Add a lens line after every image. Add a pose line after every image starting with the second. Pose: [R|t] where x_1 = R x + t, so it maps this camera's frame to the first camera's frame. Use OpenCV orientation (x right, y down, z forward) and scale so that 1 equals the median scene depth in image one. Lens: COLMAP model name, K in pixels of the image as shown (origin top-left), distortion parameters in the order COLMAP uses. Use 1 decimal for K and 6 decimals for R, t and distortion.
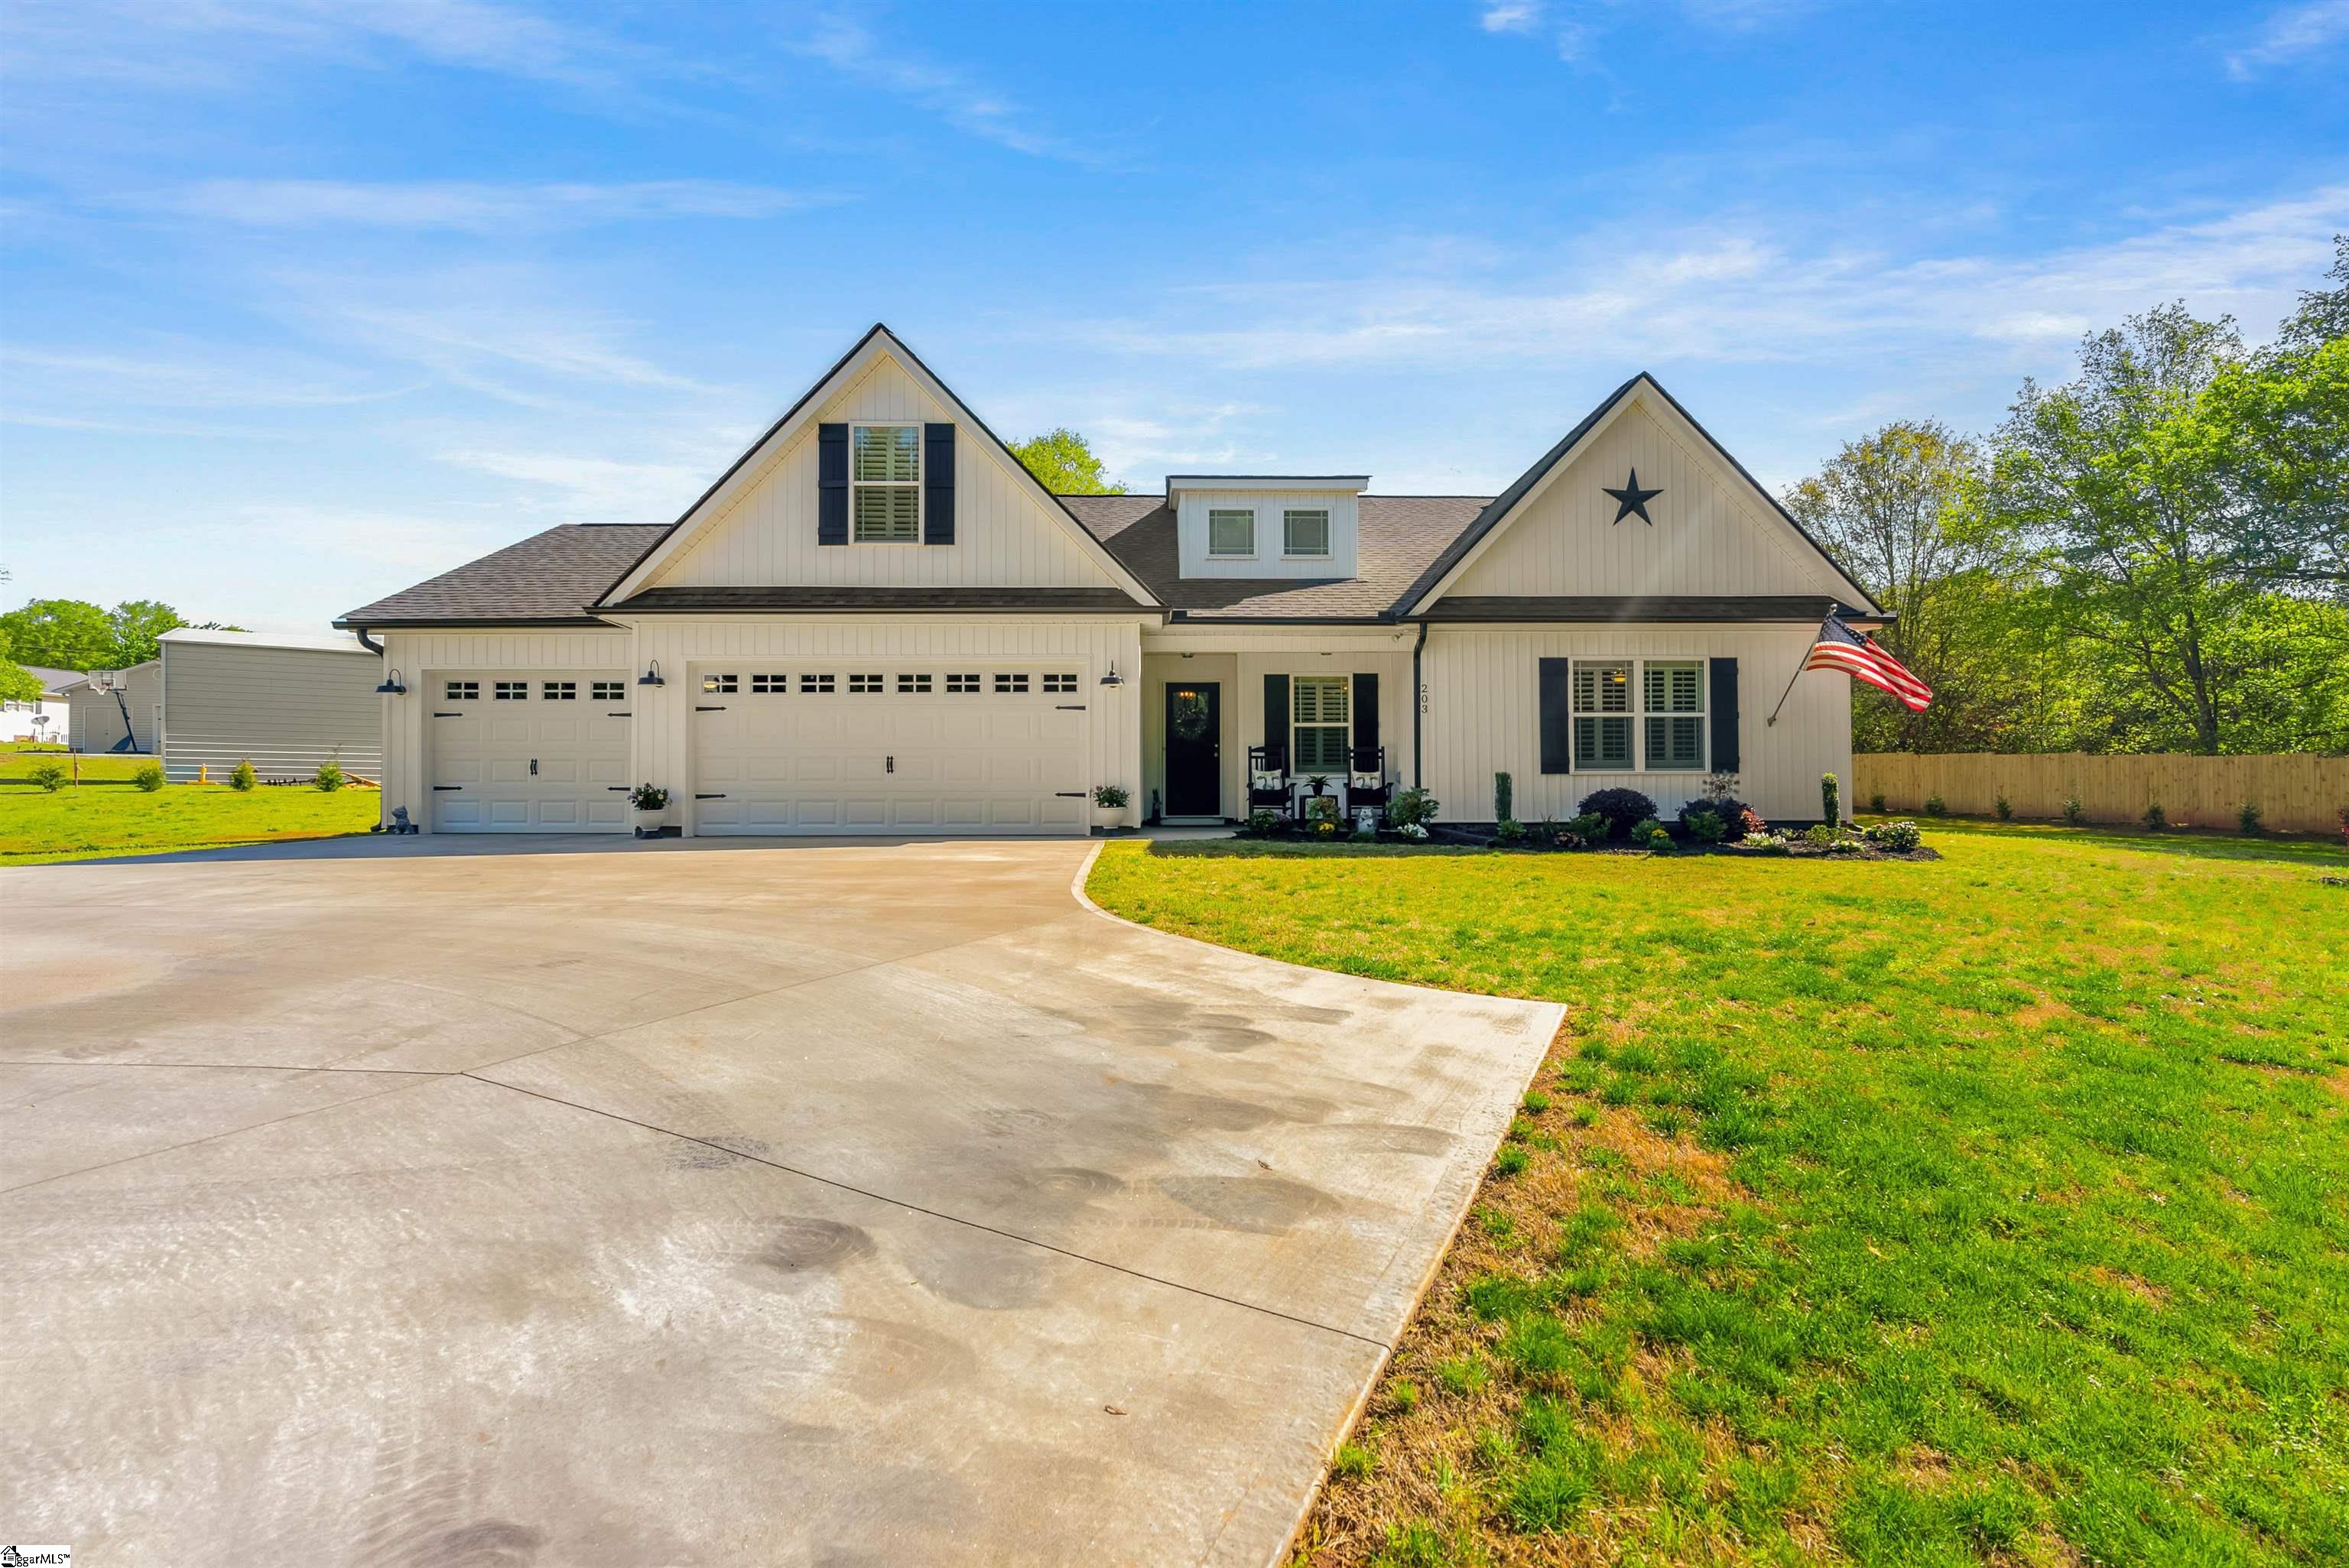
lens RADIAL K [[1055.9, 0, 1183.7], [0, 1055.9, 772.0], [0, 0, 1]] dist [-0.010885, 0.004958]
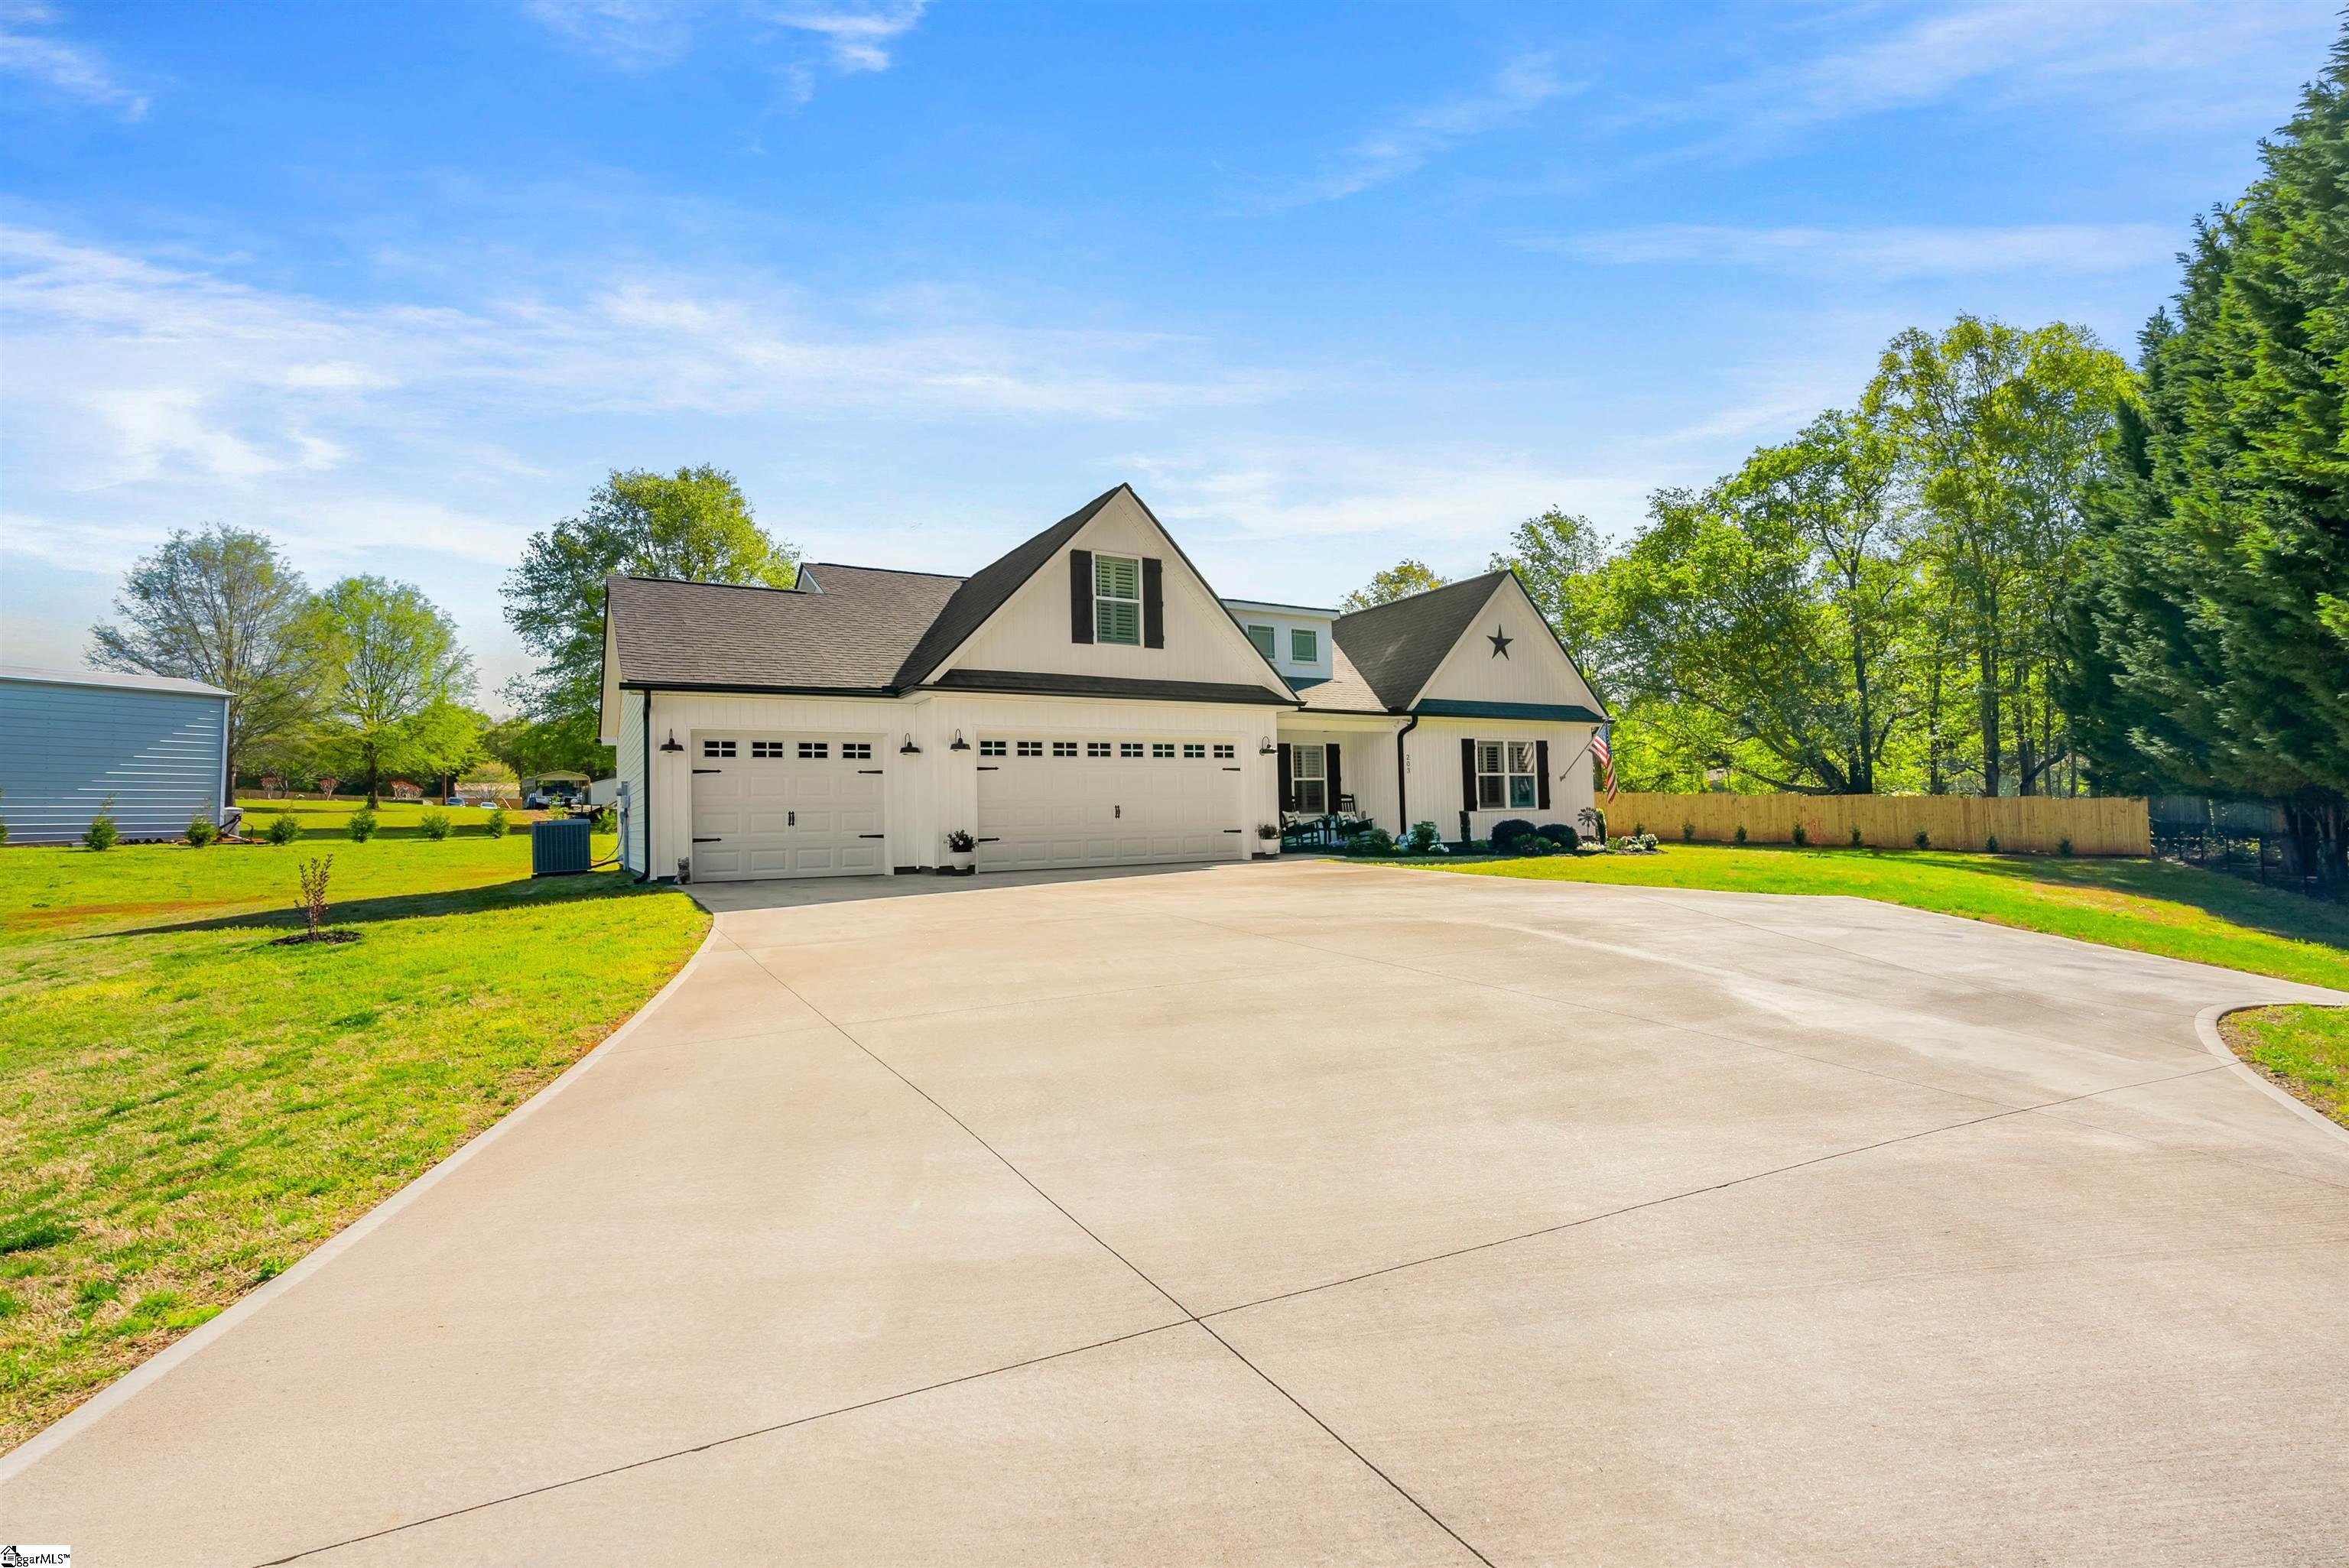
lens RADIAL K [[1055.9, 0, 1183.7], [0, 1055.9, 772.0], [0, 0, 1]] dist [-0.010885, 0.004958]
pose [[0.867024, 0.003766, 0.498252, -0.824624], [0.014349, 0.999368, -0.032523, -0.012036], [-0.498059, 0.035348, 0.866422, -0.174047]]
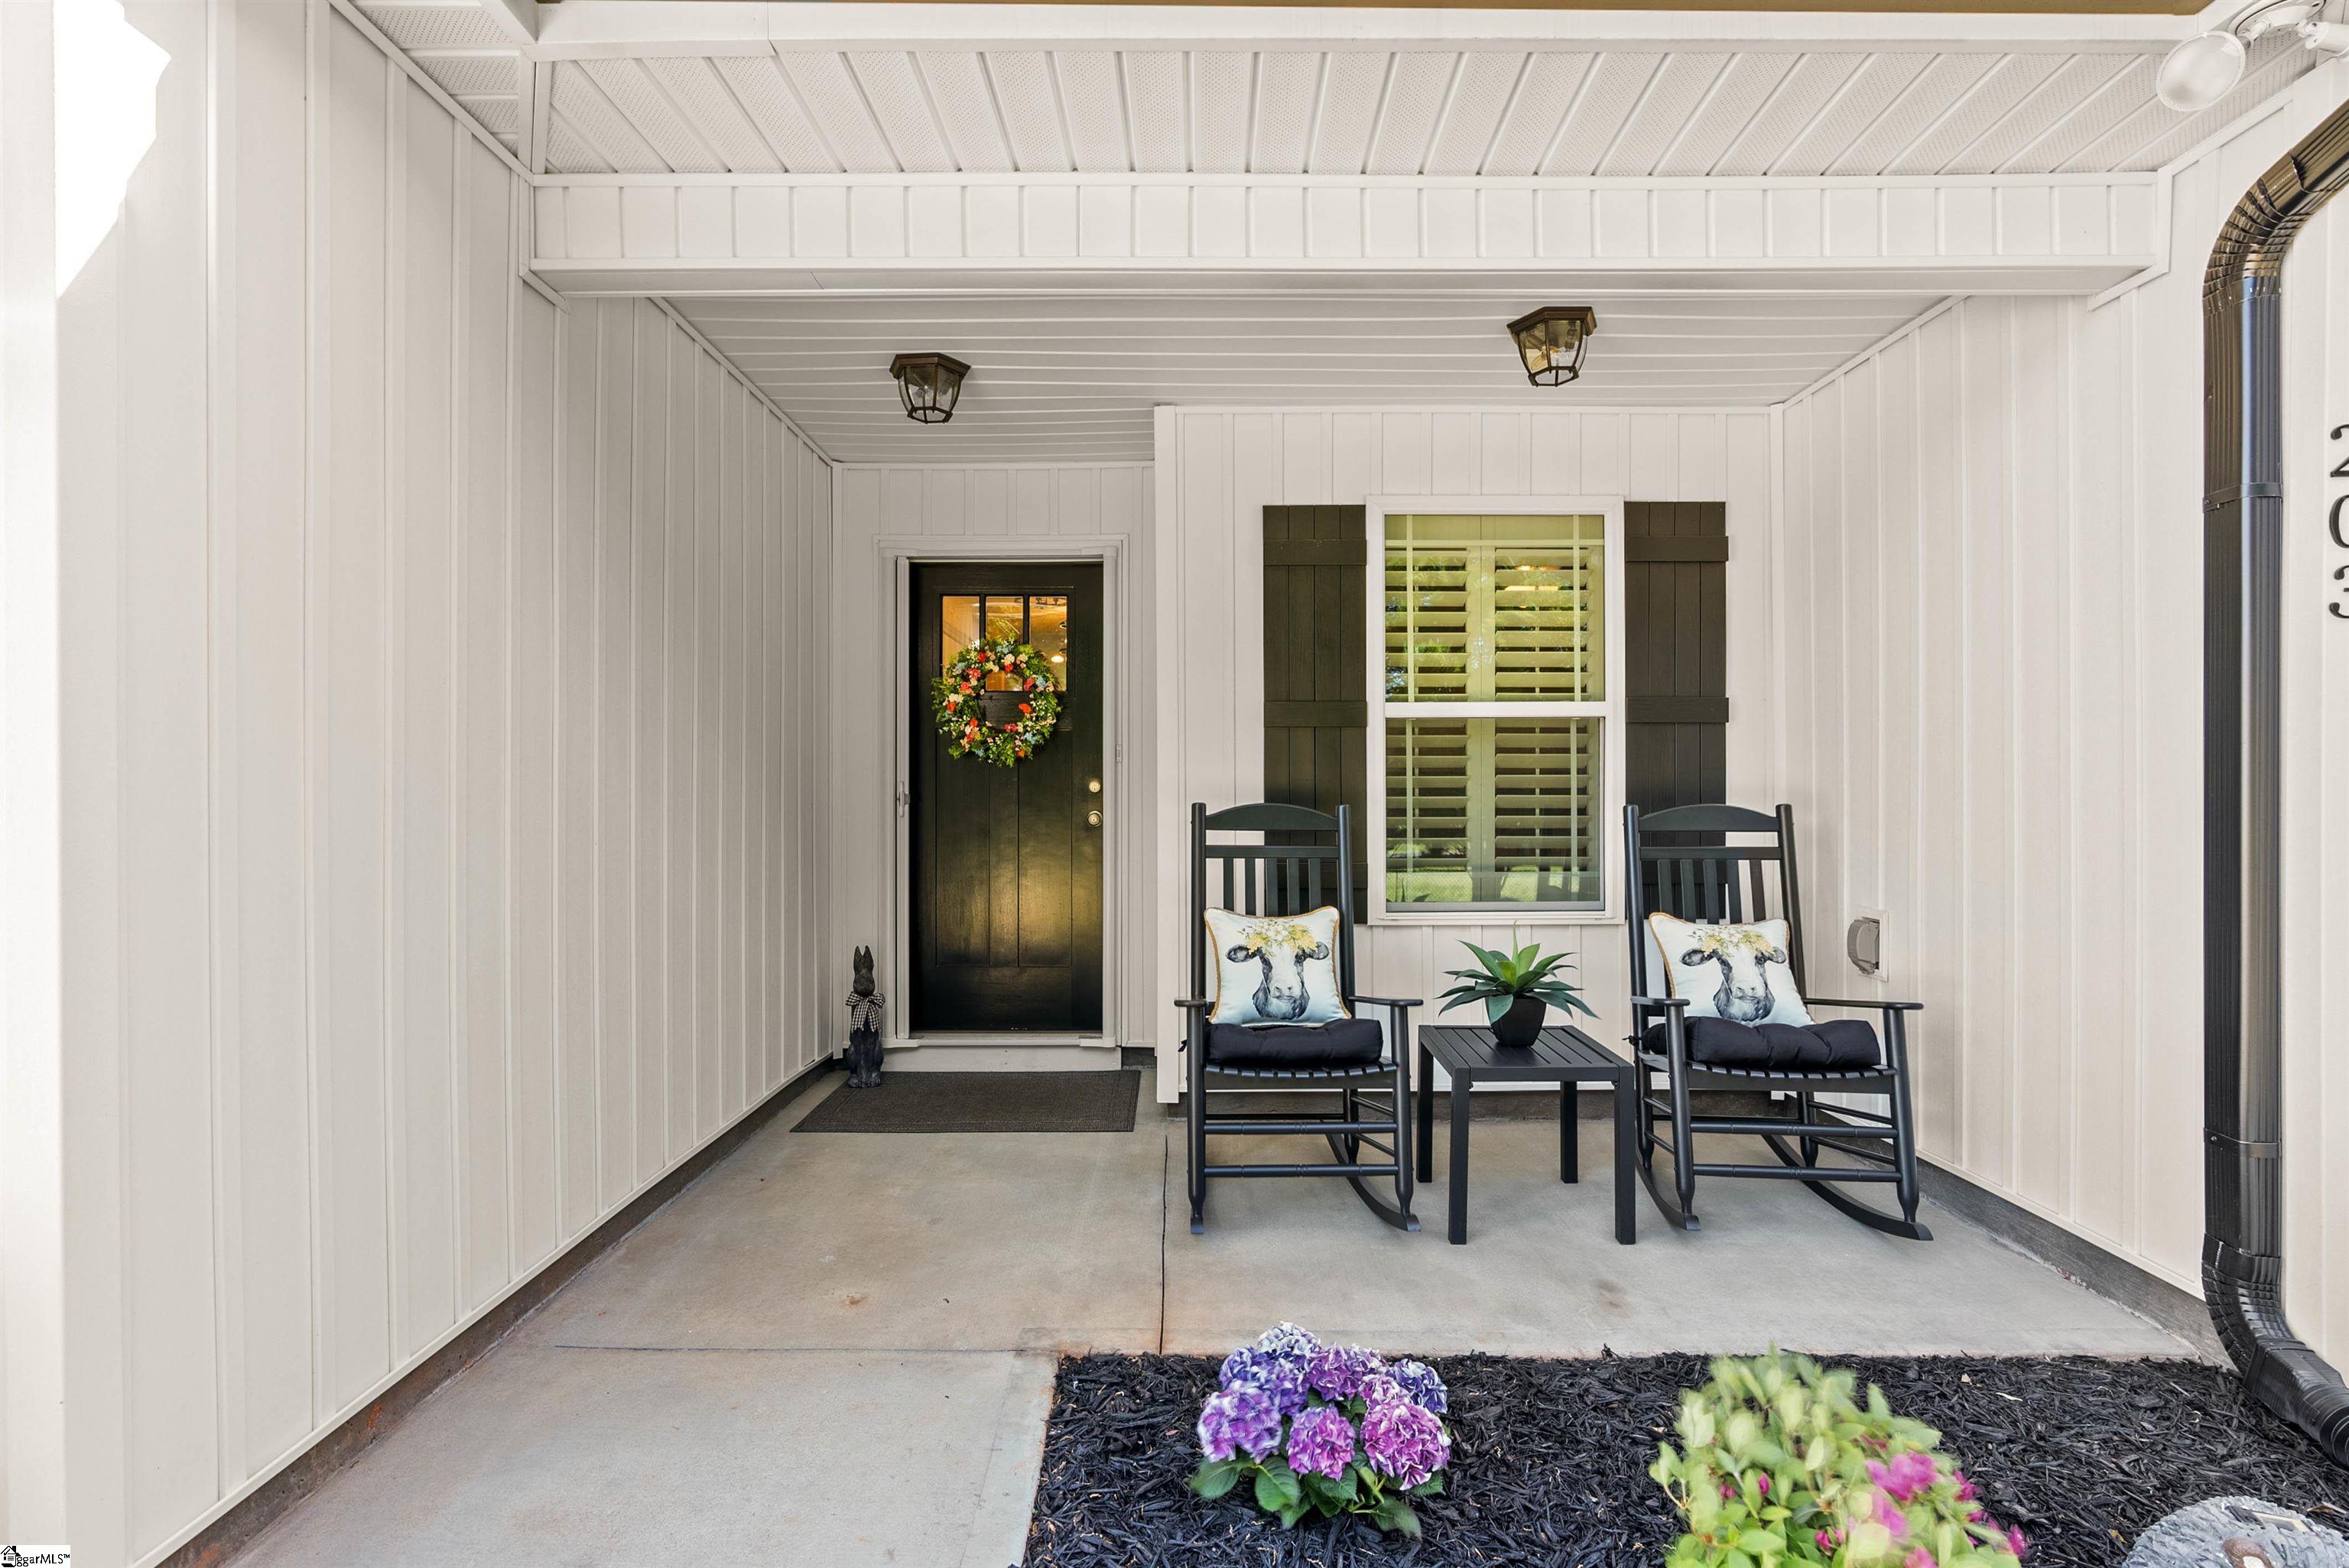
lens RADIAL K [[1055.9, 0, 1183.7], [0, 1055.9, 772.0], [0, 0, 1]] dist [-0.010885, 0.004958]
pose [[0.999964, -0.002865, -0.007930, 0.067932], [0.002901, 0.999986, 0.004458, -0.035803], [0.007917, -0.004481, 0.999959, 0.855134]]
